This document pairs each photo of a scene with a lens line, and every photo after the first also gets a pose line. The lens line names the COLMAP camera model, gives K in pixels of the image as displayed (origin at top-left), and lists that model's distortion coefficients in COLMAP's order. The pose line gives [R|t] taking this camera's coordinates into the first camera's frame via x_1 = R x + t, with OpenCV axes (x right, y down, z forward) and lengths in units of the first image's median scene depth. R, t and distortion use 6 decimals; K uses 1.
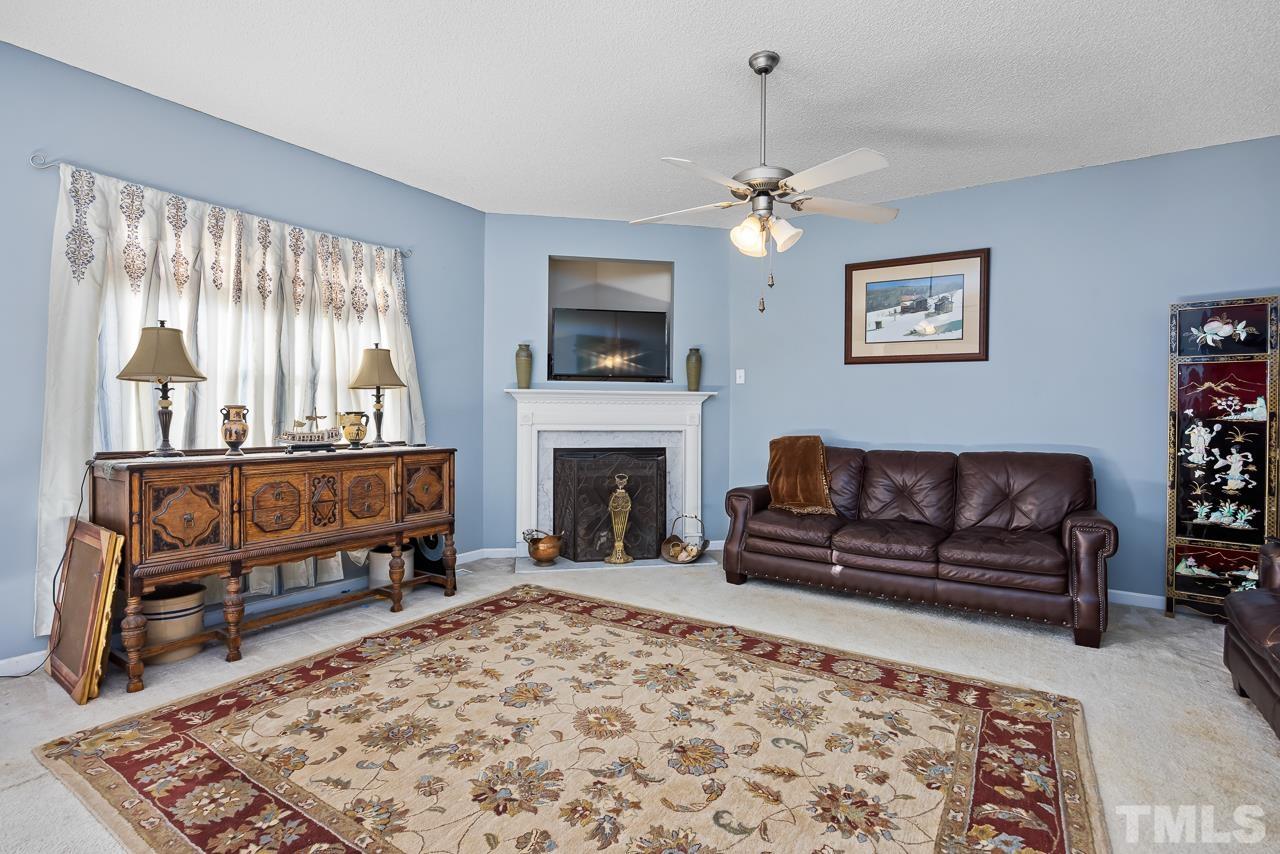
lens RADIAL K [[606.0, 0, 628.3], [0, 606.0, 417.9], [0, 0, 1]] dist [-0.016121, 0.000964]
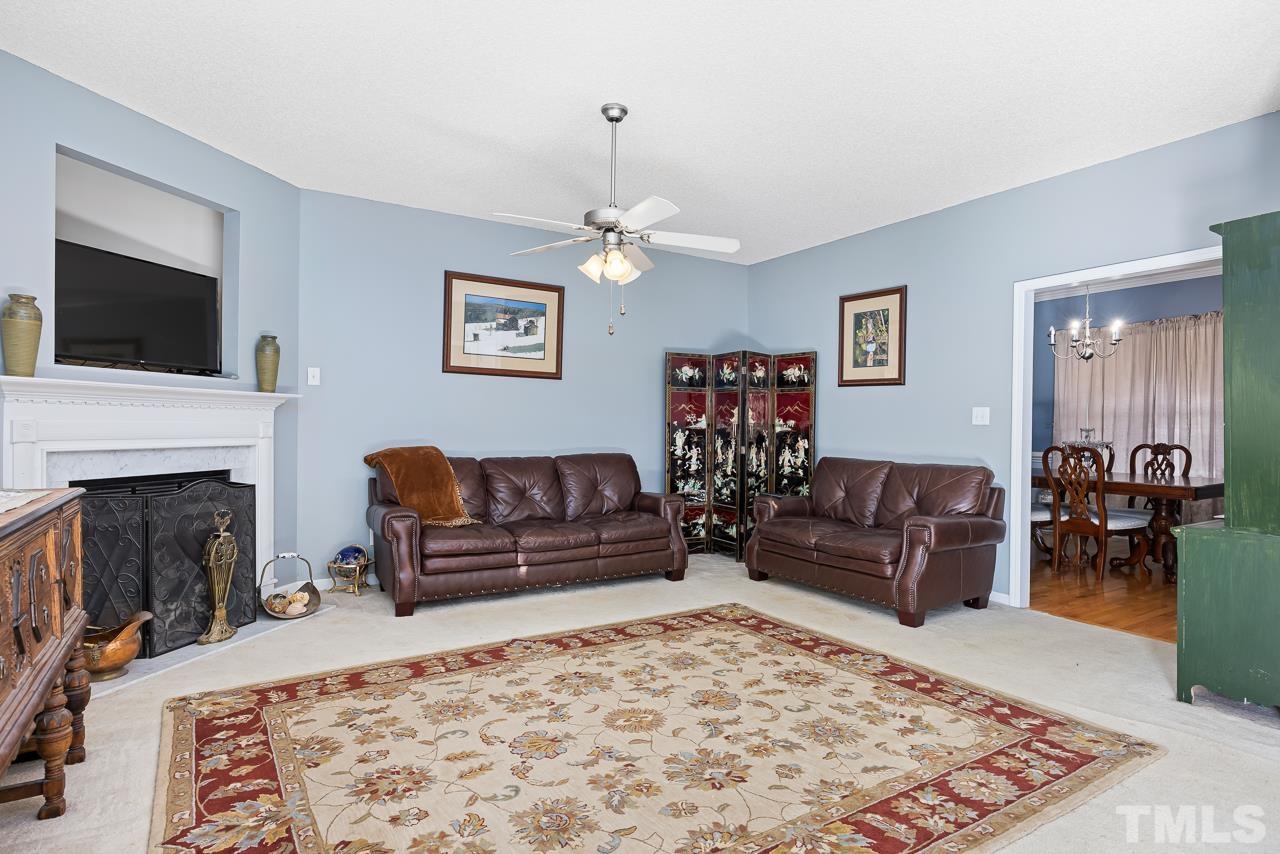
lens RADIAL K [[705.2, 0, 650.2], [0, 705.2, 434.3], [0, 0, 1]] dist [-0.007963, 0.000669]
pose [[0.395596, -0.014264, 0.918314, -0.820716], [-0.001049, 0.999872, 0.015983, -0.010121], [-0.918424, -0.007286, 0.395530, 0.351765]]
